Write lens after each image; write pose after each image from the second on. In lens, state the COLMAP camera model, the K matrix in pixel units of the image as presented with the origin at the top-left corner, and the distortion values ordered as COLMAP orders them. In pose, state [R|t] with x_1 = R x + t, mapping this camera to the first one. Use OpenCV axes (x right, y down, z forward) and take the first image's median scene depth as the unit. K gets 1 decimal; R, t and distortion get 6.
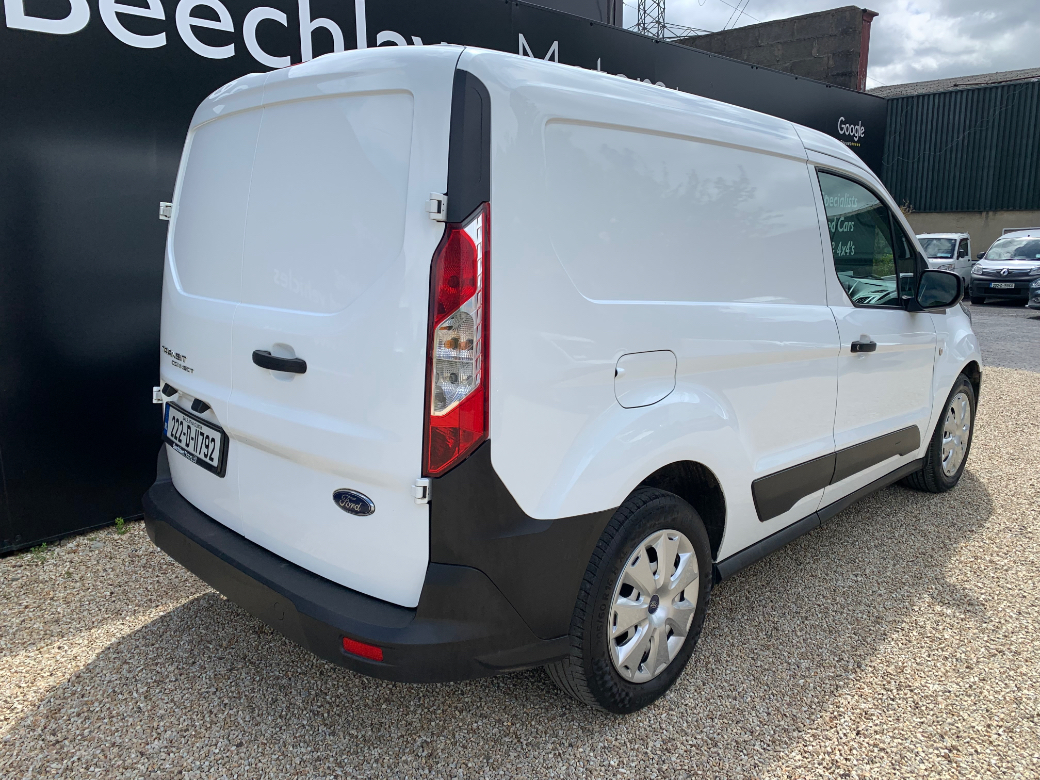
lens RADIAL K [[796.8, 0, 520.0], [0, 796.8, 390.0], [0, 0, 1]] dist [0.078153, -0.165849]
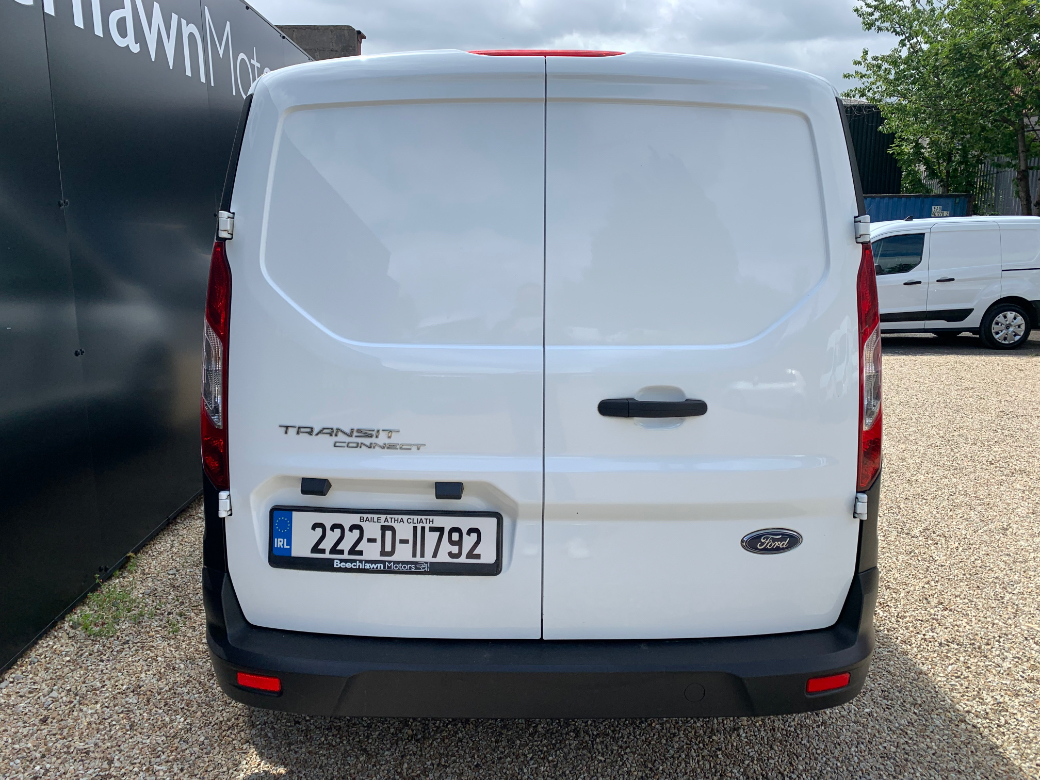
lens RADIAL K [[796.8, 0, 520.0], [0, 796.8, 390.0], [0, 0, 1]] dist [0.078153, -0.165849]
pose [[0.713802, -0.135938, 0.687028, -0.838464], [0.140630, 0.988822, 0.049541, -0.098648], [-0.686083, 0.061255, 0.724940, 0.412409]]
